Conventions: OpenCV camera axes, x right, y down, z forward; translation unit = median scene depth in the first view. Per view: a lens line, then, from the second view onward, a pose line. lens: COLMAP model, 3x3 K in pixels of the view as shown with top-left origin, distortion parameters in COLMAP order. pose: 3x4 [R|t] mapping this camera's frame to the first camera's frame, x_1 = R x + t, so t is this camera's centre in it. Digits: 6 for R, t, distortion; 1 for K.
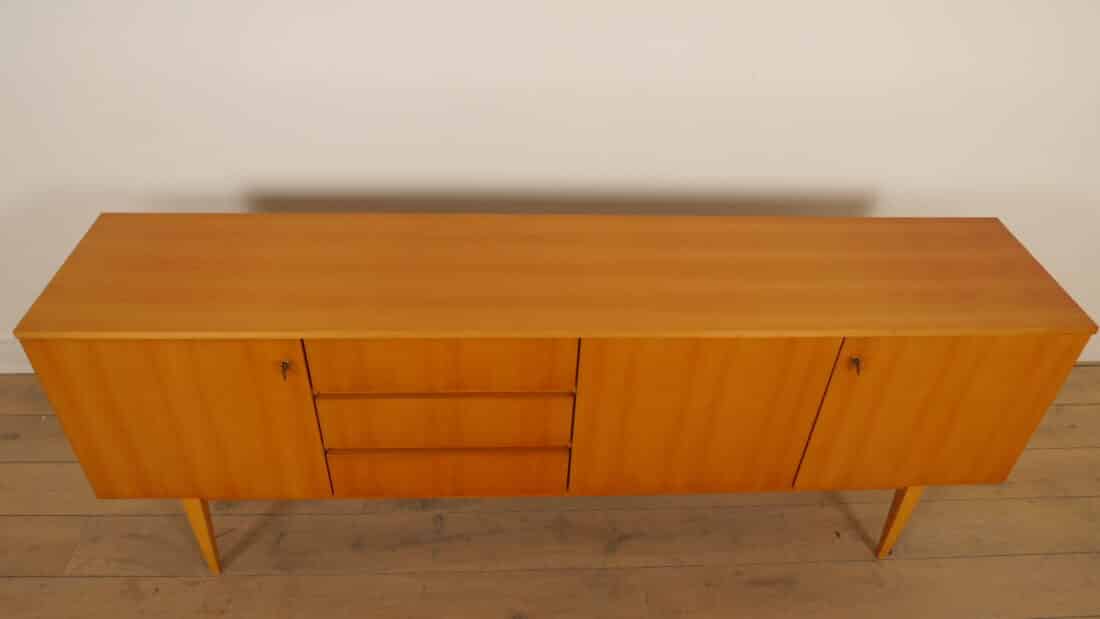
lens RADIAL K [[759.6, 0, 544.0], [0, 759.6, 310.2], [0, 0, 1]] dist [-0.055393, -0.000849]
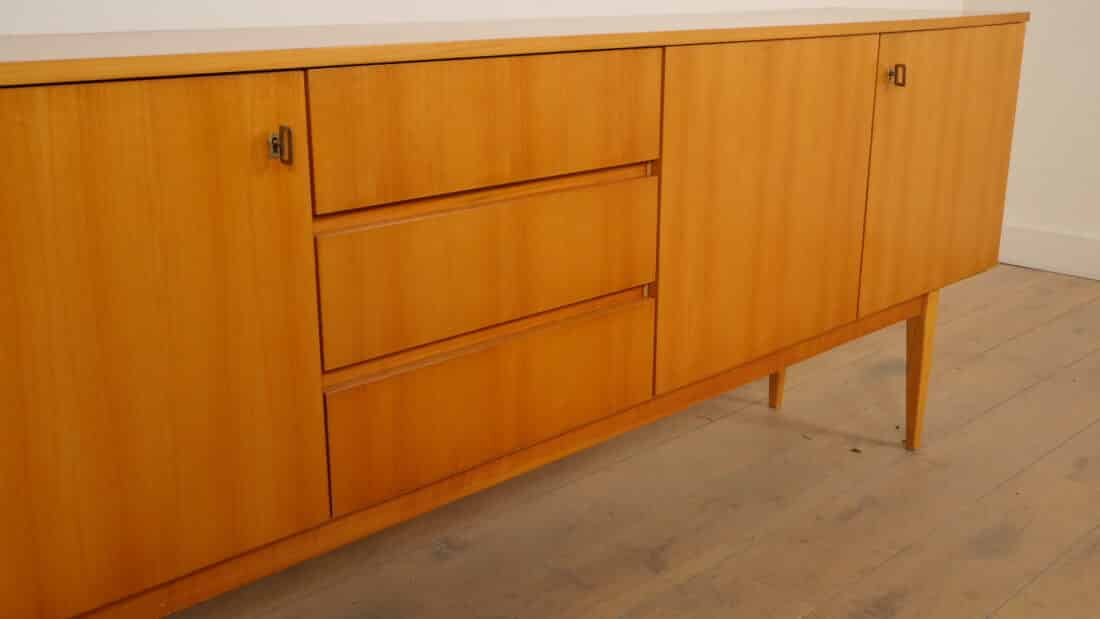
lens RADIAL K [[1119.5, 0, 555.0], [0, 1119.5, 309.8], [0, 0, 1]] dist [0.005014, 0.000000]
pose [[0.744028, -0.212044, 0.633609, -0.512943], [0.423044, 0.883513, -0.201091, 0.290190], [-0.517162, 0.417662, 0.747062, 0.300097]]
